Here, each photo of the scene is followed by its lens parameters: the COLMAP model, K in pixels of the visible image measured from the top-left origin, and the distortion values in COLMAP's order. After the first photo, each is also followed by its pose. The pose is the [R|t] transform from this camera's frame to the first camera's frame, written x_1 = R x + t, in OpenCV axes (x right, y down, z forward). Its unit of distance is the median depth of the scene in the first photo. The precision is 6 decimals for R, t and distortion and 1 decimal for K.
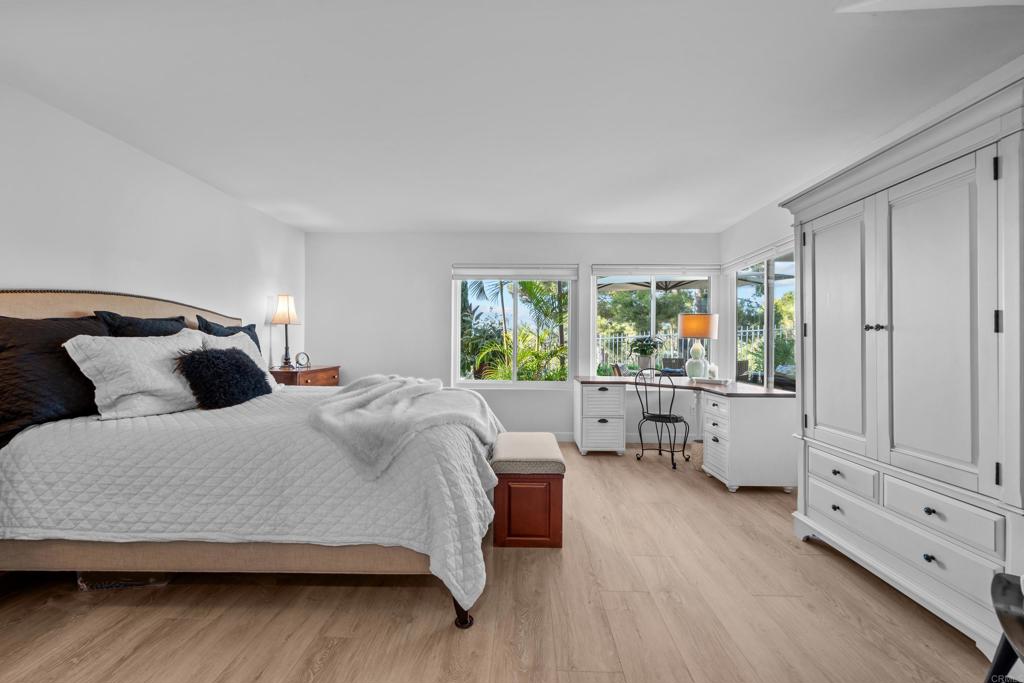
lens RADIAL K [[407.2, 0, 505.5], [0, 407.2, 344.0], [0, 0, 1]] dist [-0.009448, 0.000603]
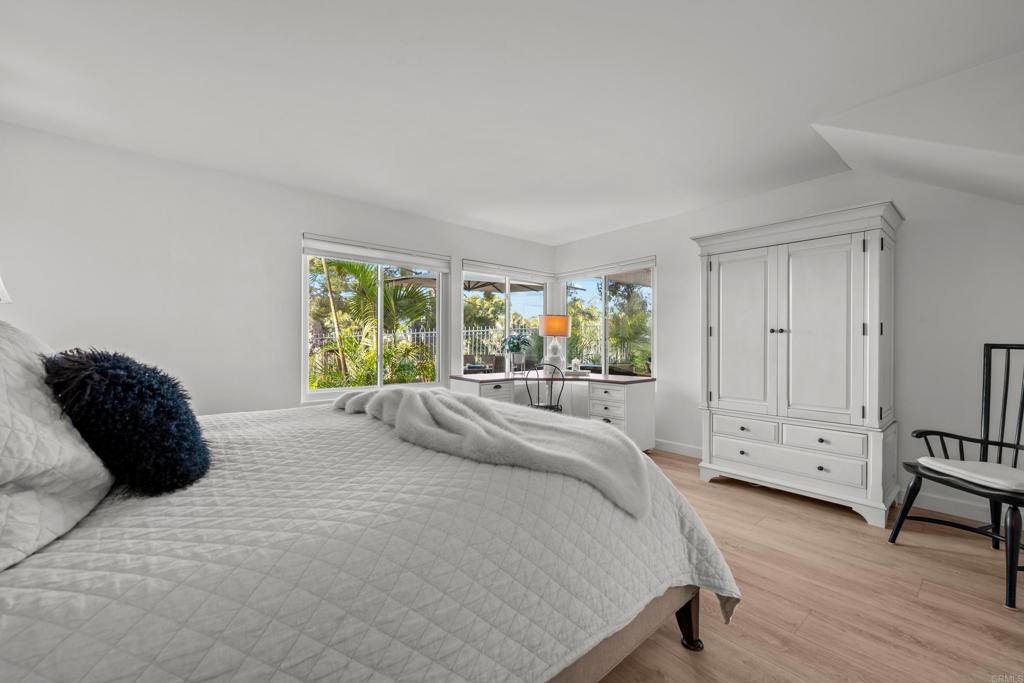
lens RADIAL K [[407.2, 0, 509.3], [0, 407.2, 343.8], [0, 0, 1]] dist [-0.009448, 0.000603]
pose [[0.743442, -0.002471, 0.668796, -0.714967], [-0.001718, 0.999983, 0.005604, 0.001700], [-0.668798, -0.005315, 0.743425, 0.419188]]
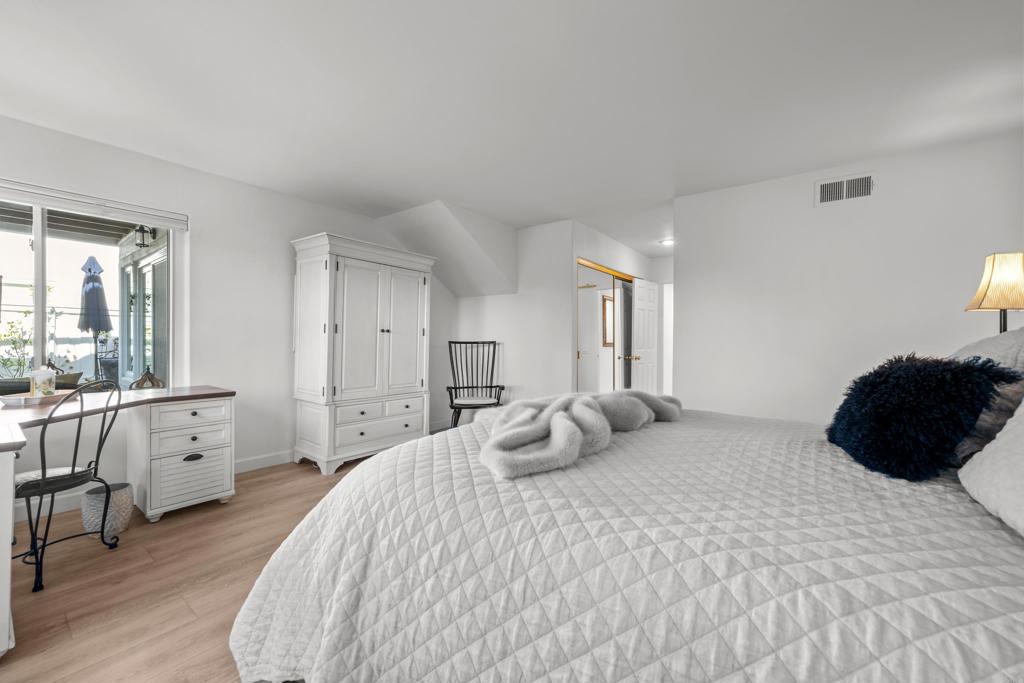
lens RADIAL K [[407.2, 0, 510.3], [0, 407.2, 342.0], [0, 0, 1]] dist [-0.009448, 0.000603]
pose [[-0.825094, -0.015012, 0.564796, -0.604162], [-0.017345, 0.999849, 0.001236, 0.000997], [-0.564729, -0.008777, -0.825230, 1.849056]]
